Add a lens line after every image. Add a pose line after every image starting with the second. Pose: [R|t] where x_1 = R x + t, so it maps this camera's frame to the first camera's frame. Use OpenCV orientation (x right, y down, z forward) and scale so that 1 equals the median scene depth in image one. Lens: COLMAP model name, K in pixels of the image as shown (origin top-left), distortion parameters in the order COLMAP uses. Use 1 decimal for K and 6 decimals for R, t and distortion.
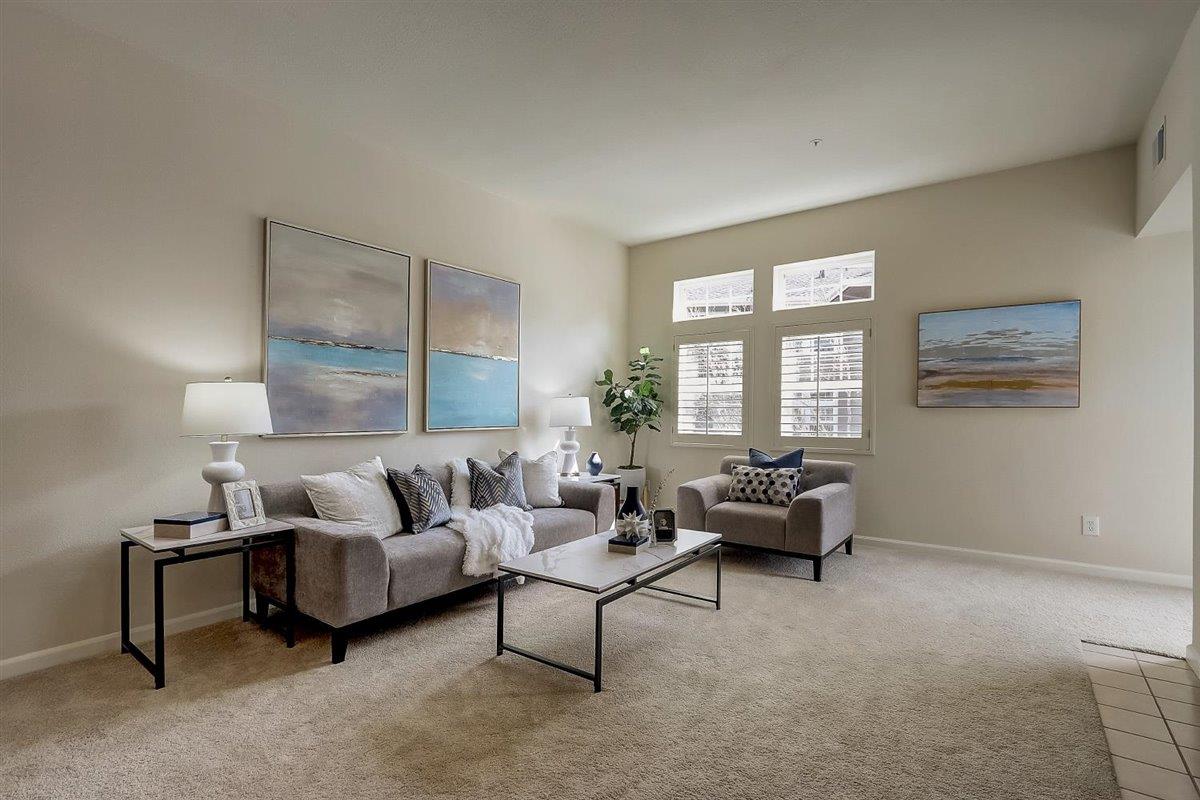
lens RADIAL K [[556.0, 0, 604.6], [0, 556.0, 410.9], [0, 0, 1]] dist [-0.012686, 0.001108]
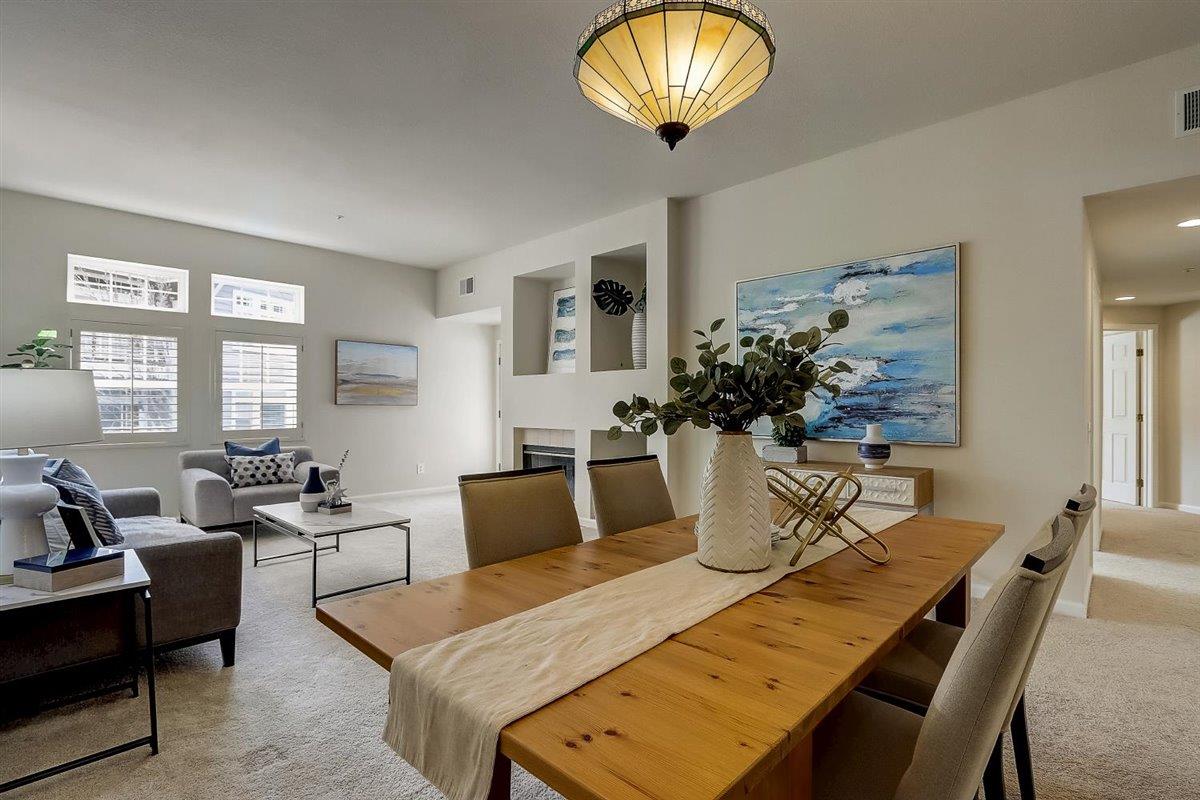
lens RADIAL K [[556.0, 0, 604.6], [0, 556.0, 410.9], [0, 0, 1]] dist [-0.012686, 0.001108]
pose [[0.126817, -0.008476, 0.991890, -0.786434], [0.000097, 0.999964, 0.008533, -0.002838], [-0.991926, -0.000986, 0.126813, 0.121877]]
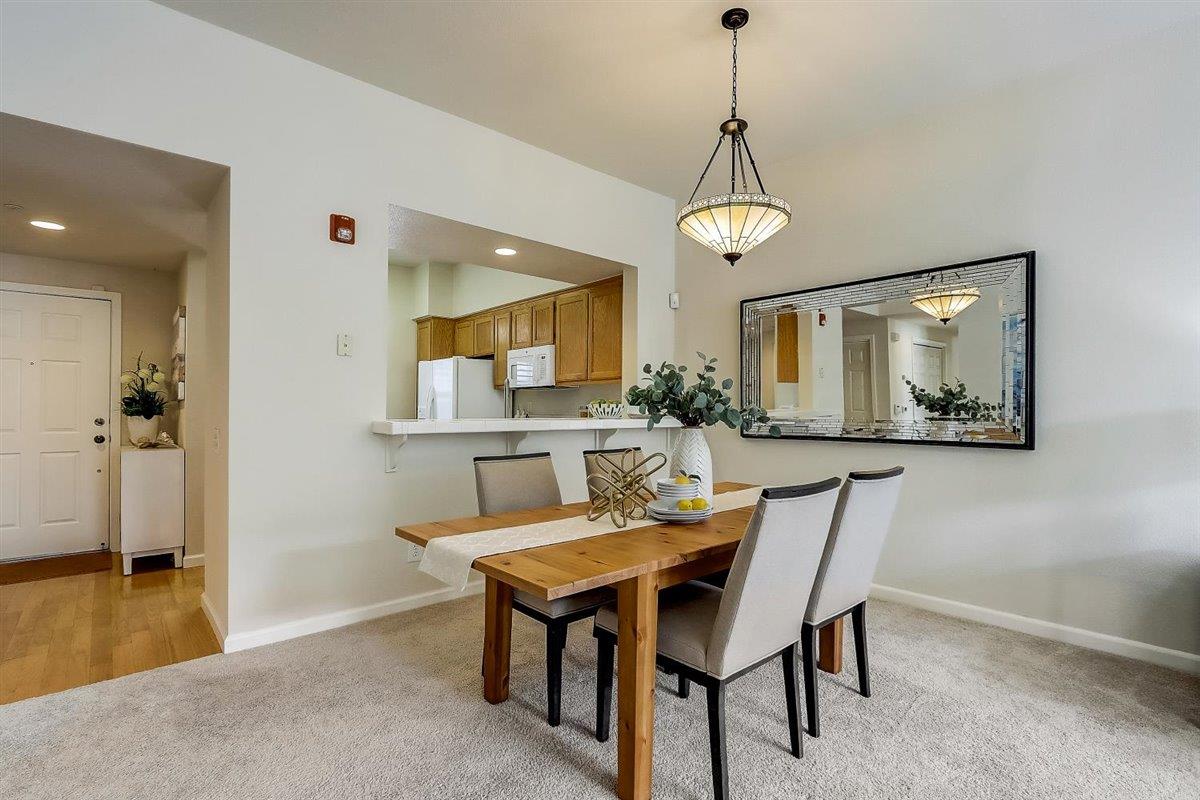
lens RADIAL K [[556.0, 0, 604.6], [0, 556.0, 410.9], [0, 0, 1]] dist [-0.012686, 0.001108]
pose [[-0.194279, -0.003263, -0.980941, 0.119957], [-0.003595, 0.999990, -0.002615, 0.000347], [0.980940, 0.003018, -0.194289, 0.118983]]
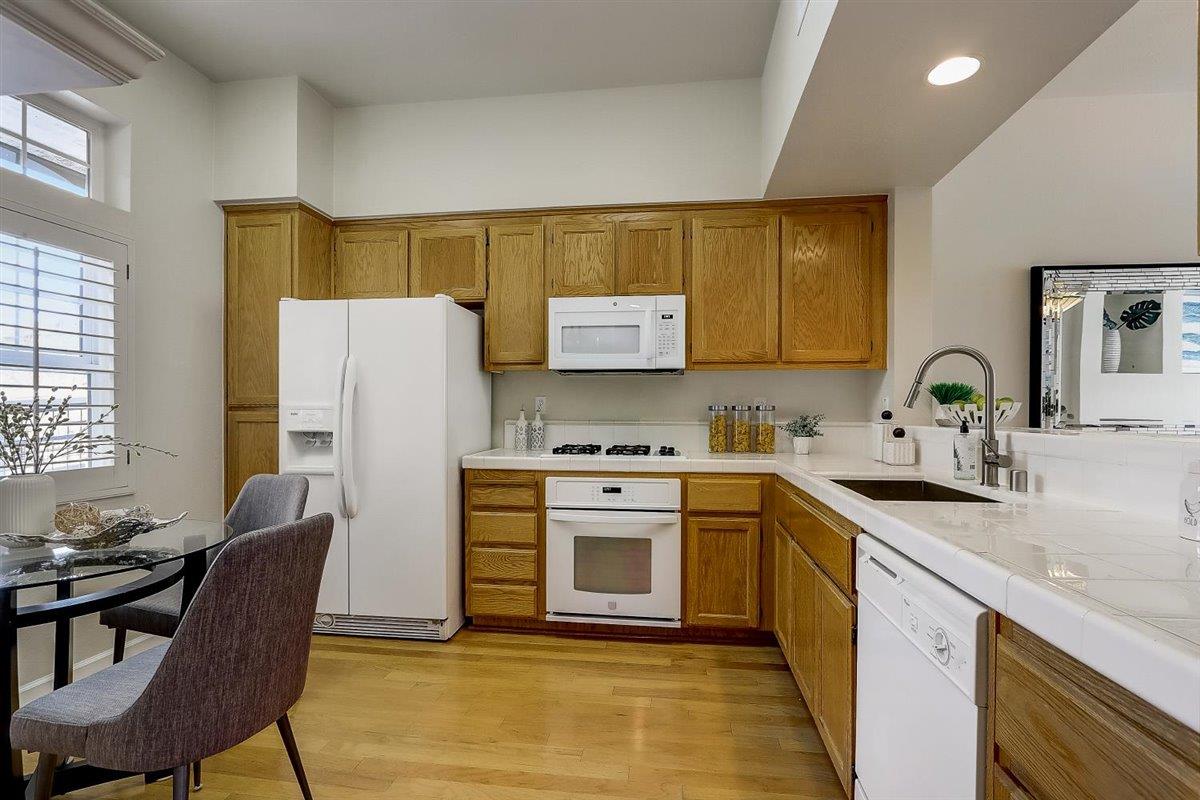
lens RADIAL K [[556.0, 0, 604.6], [0, 556.0, 410.9], [0, 0, 1]] dist [-0.012686, 0.001108]
pose [[0.487384, -0.001991, -0.873185, -0.547243], [-0.001129, 0.999995, -0.002911, -0.004502], [0.873187, 0.002404, 0.487380, -0.691904]]
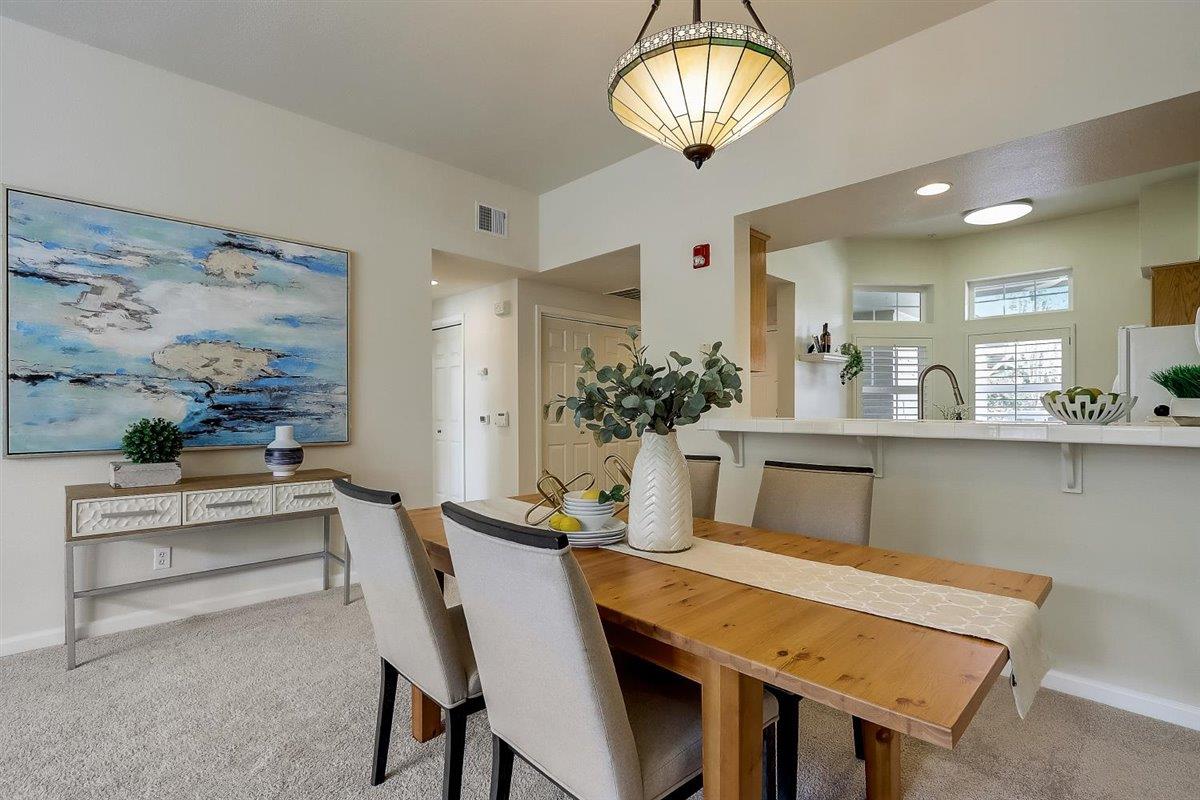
lens RADIAL K [[556.0, 0, 604.6], [0, 556.0, 410.9], [0, 0, 1]] dist [-0.012686, 0.001108]
pose [[-0.987403, -0.005329, 0.158134, -0.456347], [-0.004747, 0.999980, 0.004059, -0.000755], [-0.158153, 0.003258, -0.987409, 0.477996]]
